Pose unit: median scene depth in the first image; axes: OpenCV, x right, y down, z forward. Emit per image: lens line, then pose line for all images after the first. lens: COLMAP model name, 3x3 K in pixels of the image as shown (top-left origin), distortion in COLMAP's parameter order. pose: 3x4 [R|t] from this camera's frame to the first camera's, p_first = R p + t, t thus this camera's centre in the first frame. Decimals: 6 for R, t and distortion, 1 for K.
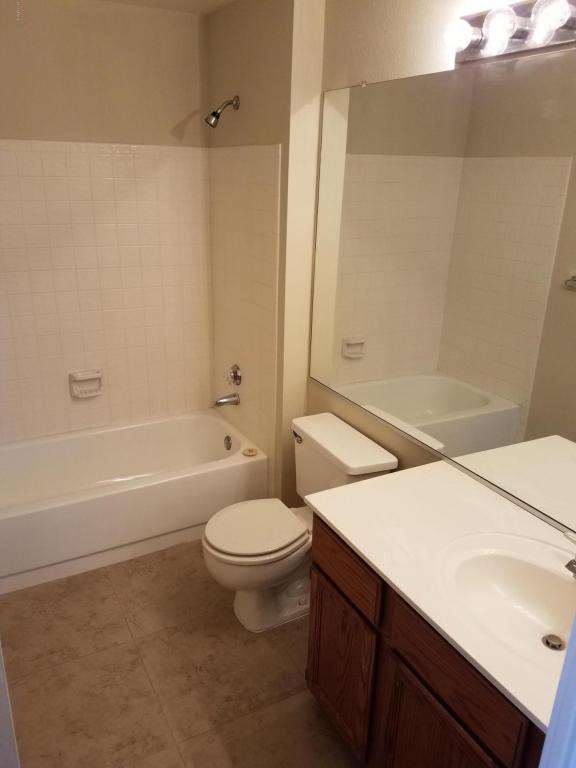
lens RADIAL K [[587.6, 0, 284.7], [0, 587.6, 380.4], [0, 0, 1]] dist [0.160250, -0.215656]
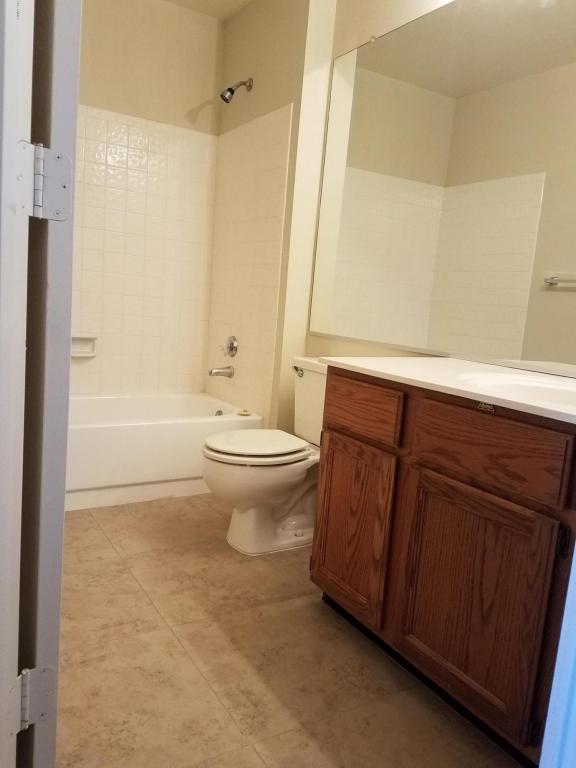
lens RADIAL K [[587.6, 0, 286.4], [0, 587.6, 384.0], [0, 0, 1]] dist [0.160250, -0.215656]
pose [[0.997451, 0.045757, 0.054756, -0.054055], [-0.034302, 0.980330, -0.194363, 0.319966], [-0.062572, 0.191989, 0.979400, 0.026101]]
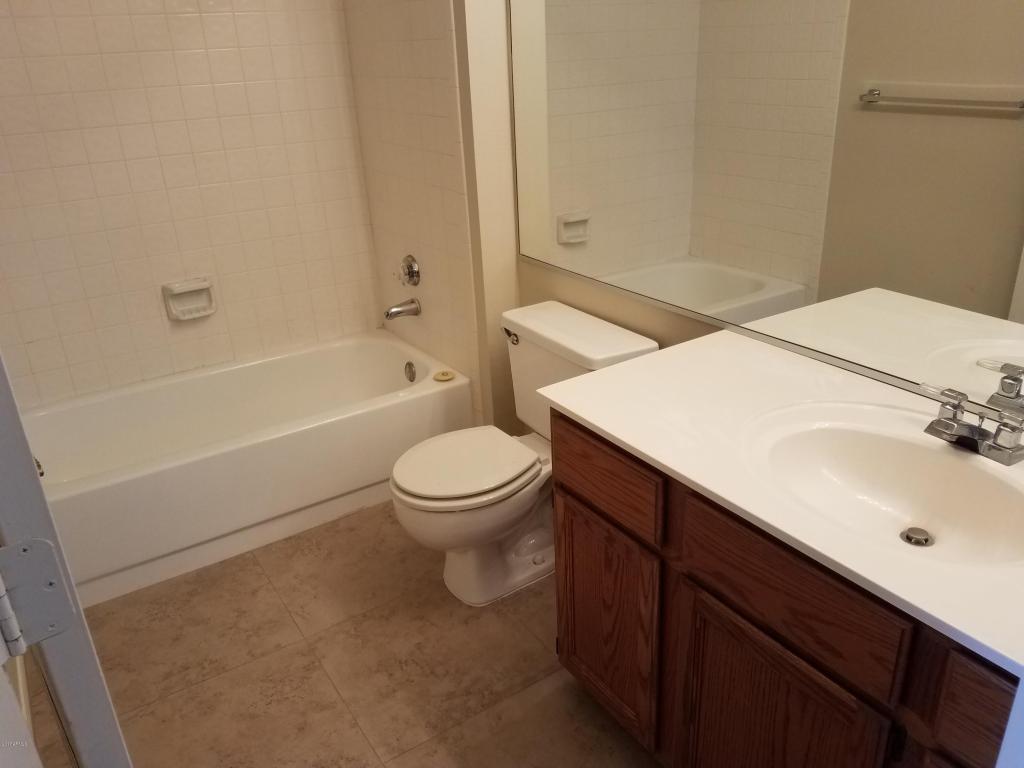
lens RADIAL K [[783.4, 0, 533.4], [0, 783.4, 389.3], [0, 0, 1]] dist [0.160250, -0.215656]
pose [[0.993037, -0.096238, 0.067937, -0.021674], [0.090539, 0.992470, 0.082495, 0.086436], [-0.075364, -0.075769, 0.994273, 0.075754]]
